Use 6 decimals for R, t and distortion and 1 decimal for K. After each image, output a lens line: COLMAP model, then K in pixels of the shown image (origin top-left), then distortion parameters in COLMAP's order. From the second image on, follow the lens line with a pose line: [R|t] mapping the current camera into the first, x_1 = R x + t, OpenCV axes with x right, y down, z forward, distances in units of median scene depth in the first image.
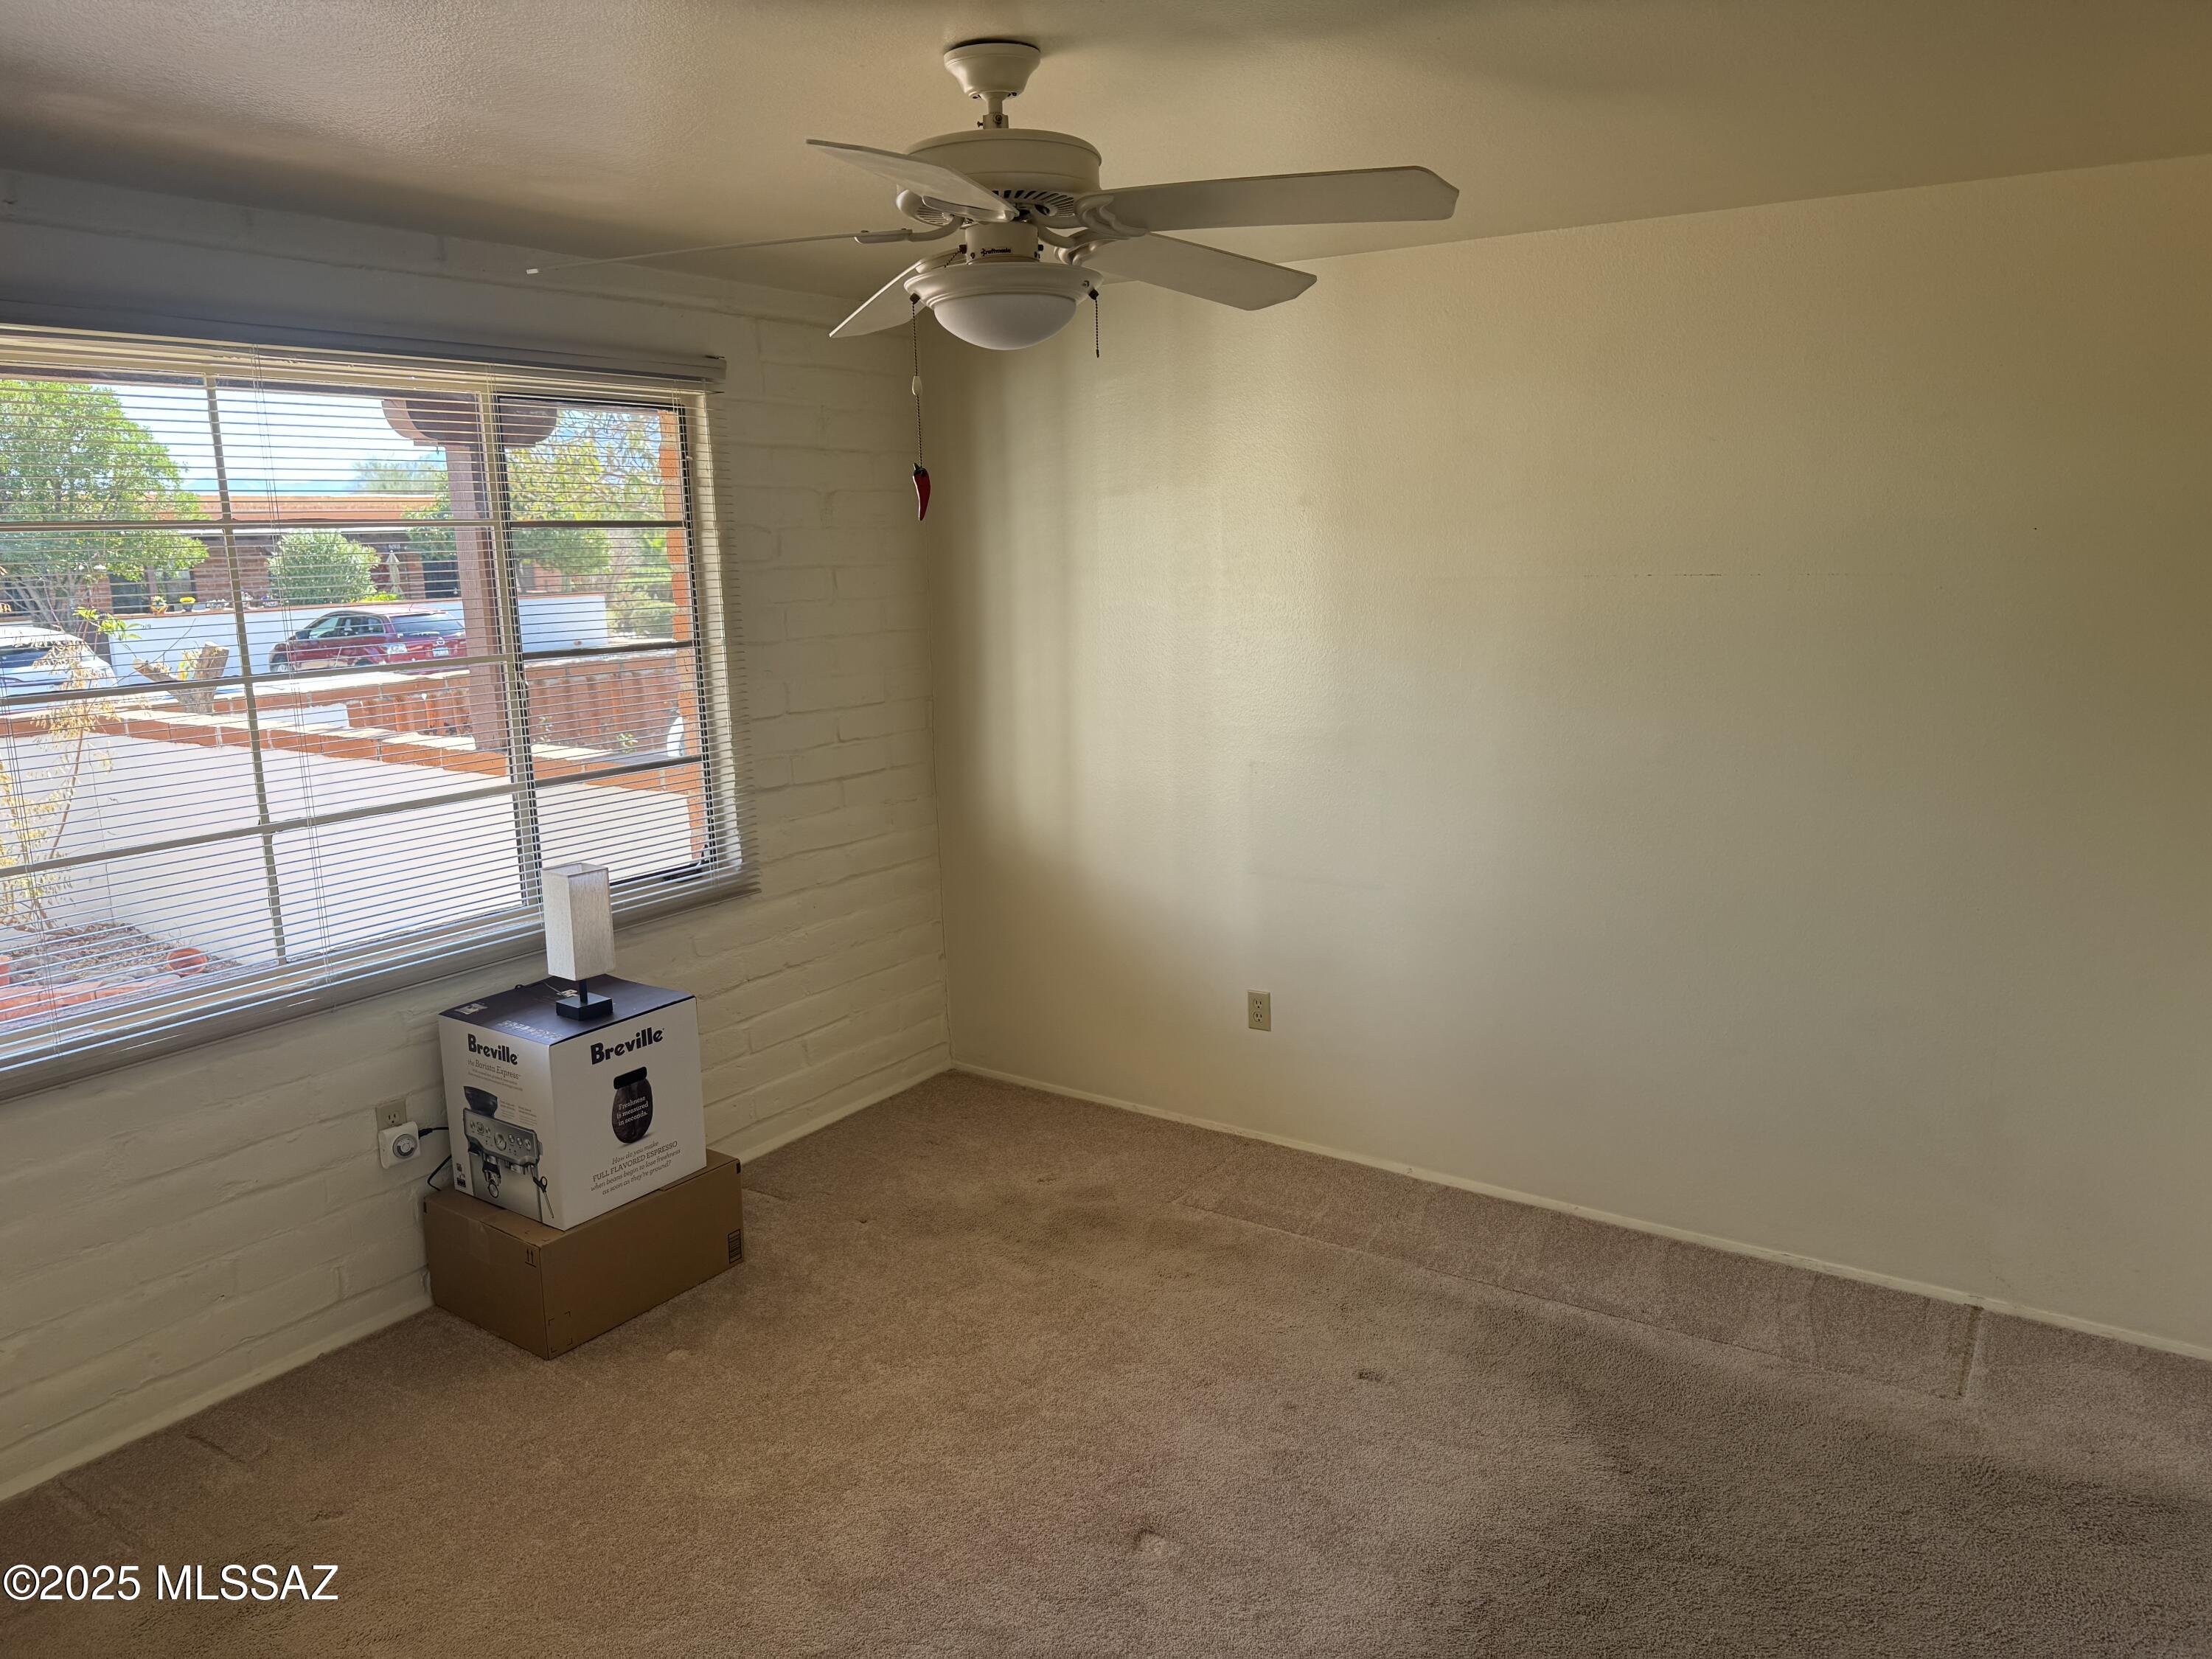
lens RADIAL K [[1572.8, 0, 1135.6], [0, 1572.8, 823.3], [0, 0, 1]] dist [0.074704, -0.075632]
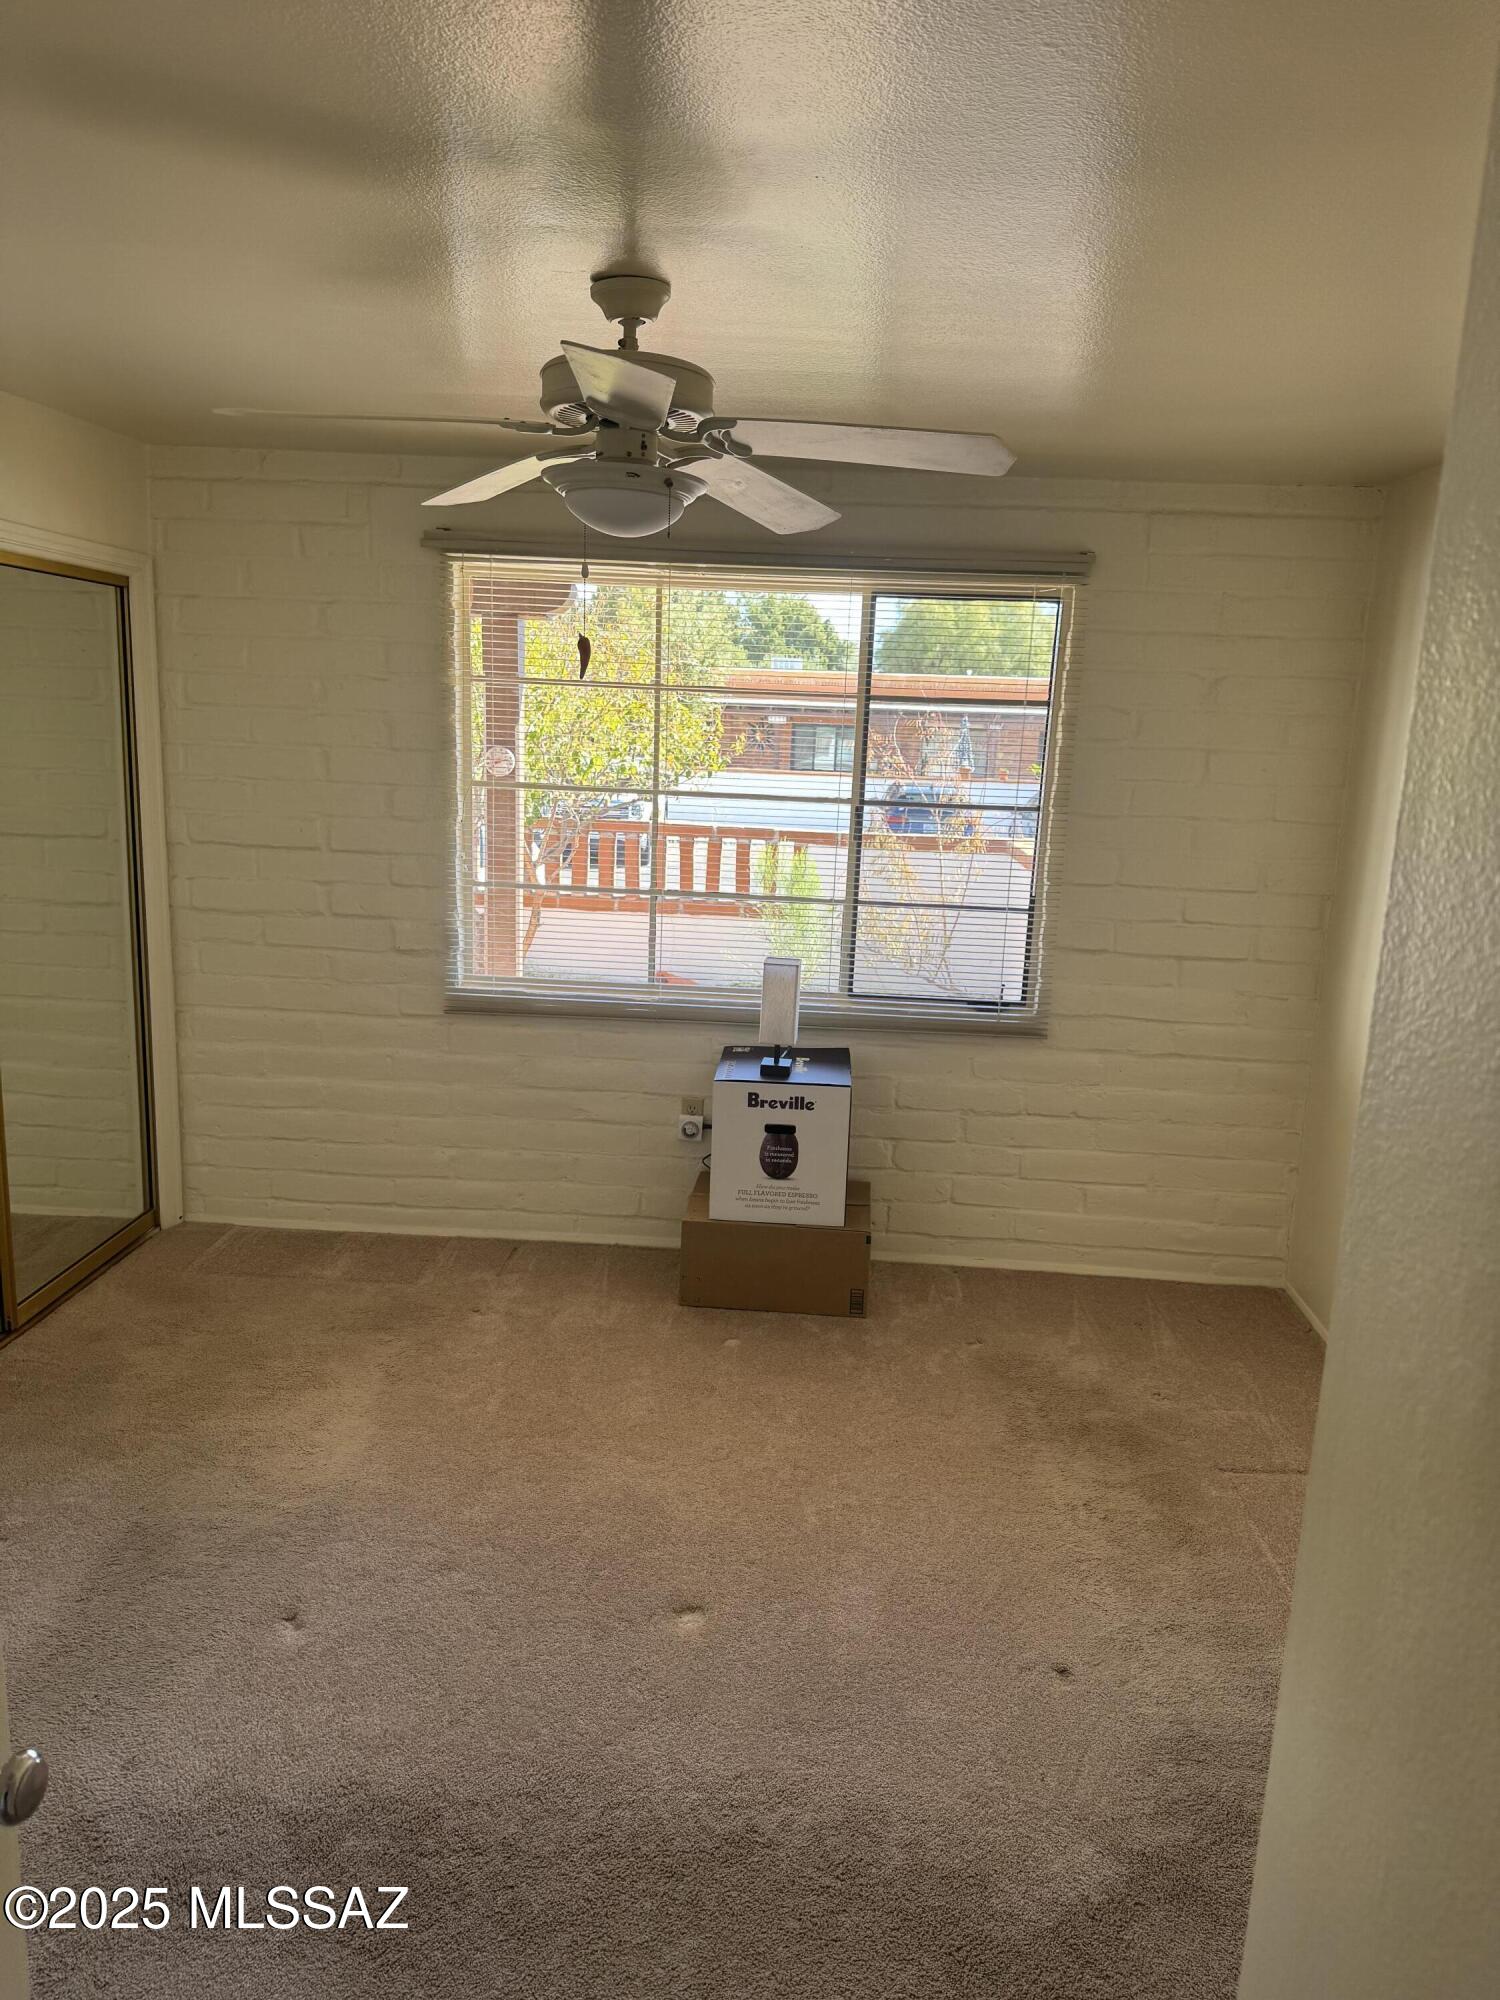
lens RADIAL K [[1422.1, 0, 742.0], [0, 1422.1, 989.5], [0, 0, 1]] dist [0.074704, -0.075632]
pose [[0.490866, 0.198174, -0.848397, 0.492820], [-0.204952, 0.972725, 0.108634, -0.053497], [0.846785, 0.120556, 0.518094, 0.293474]]
